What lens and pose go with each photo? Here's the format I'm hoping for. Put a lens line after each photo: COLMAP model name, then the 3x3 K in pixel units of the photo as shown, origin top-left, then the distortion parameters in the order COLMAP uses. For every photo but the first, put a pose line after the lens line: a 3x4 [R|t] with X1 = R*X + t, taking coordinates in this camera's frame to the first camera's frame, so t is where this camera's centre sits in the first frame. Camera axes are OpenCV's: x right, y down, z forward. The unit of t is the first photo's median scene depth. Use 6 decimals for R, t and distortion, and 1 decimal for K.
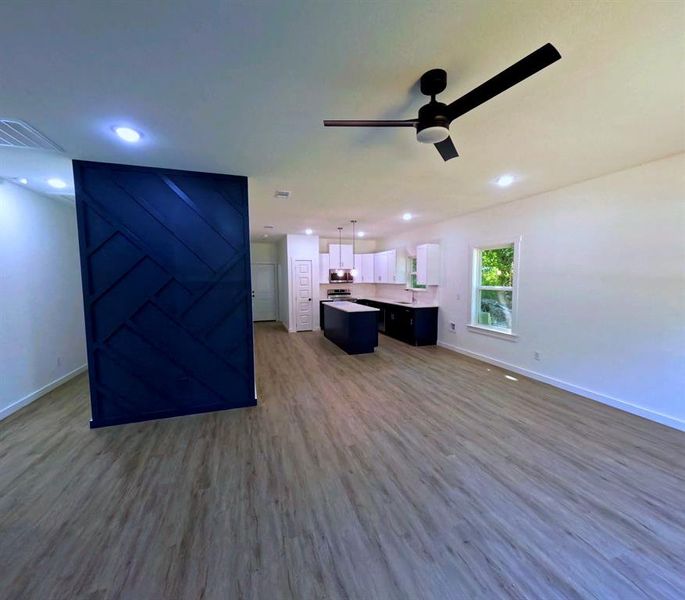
lens RADIAL K [[290.4, 0, 342.5], [0, 290.4, 300.0], [0, 0, 1]] dist [0.000555, -0.000072]
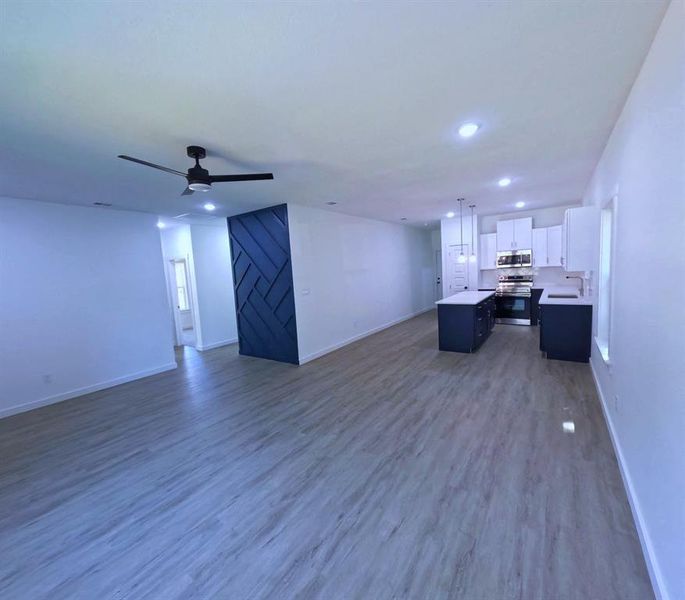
lens RADIAL K [[300.1, 0, 342.5], [0, 300.1, 300.0], [0, 0, 1]] dist [-0.002820, -0.000065]
pose [[0.601842, 0.054218, -0.796772, 0.857933], [-0.008963, 0.998089, 0.061147, -0.035866], [0.798565, -0.029659, 0.601178, 0.274288]]
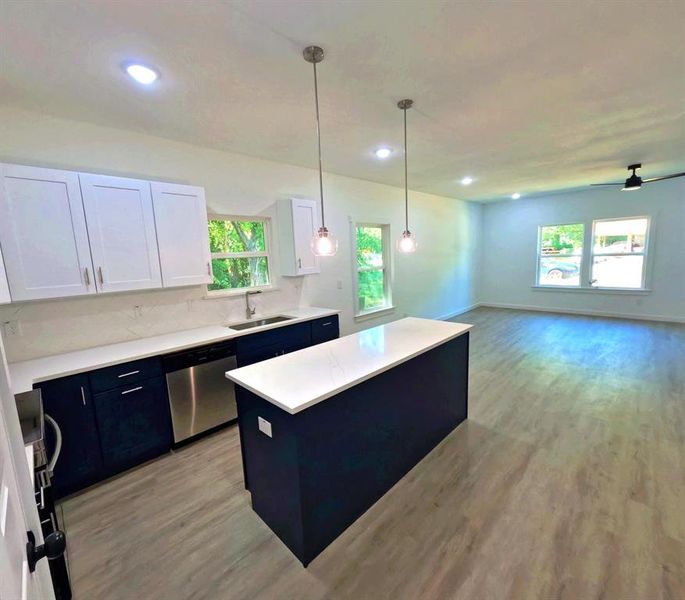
lens RADIAL K [[315.8, 0, 343.0], [0, 315.8, 304.7], [0, 0, 1]] dist [0.000126, -0.000001]
pose [[-0.465919, -0.105739, 0.878487, -0.463483], [0.117719, 0.976600, 0.179983, -0.159887], [-0.876961, 0.187272, -0.442569, 2.002318]]
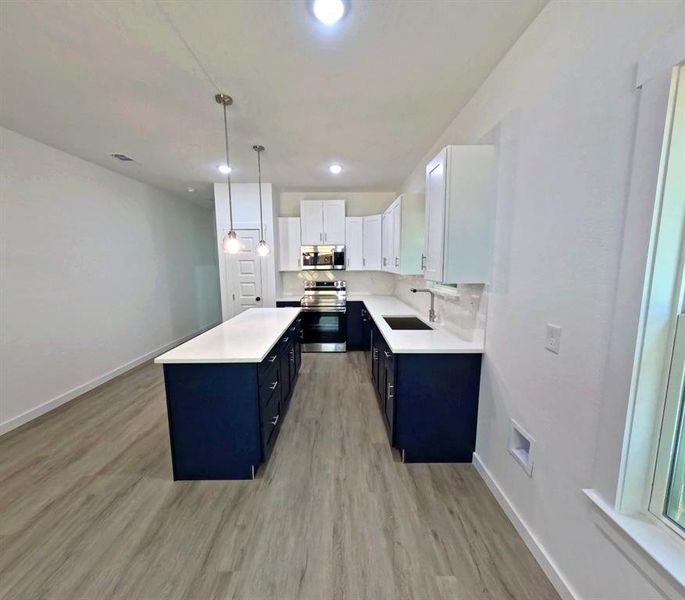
lens RADIAL K [[290.4, 0, 342.5], [0, 290.4, 300.0], [0, 0, 1]] dist [0.000555, -0.000072]
pose [[0.955942, 0.040634, -0.290730, 0.448001], [-0.025207, 0.998078, 0.056615, -0.077027], [0.292472, -0.046792, 0.955129, 1.075966]]
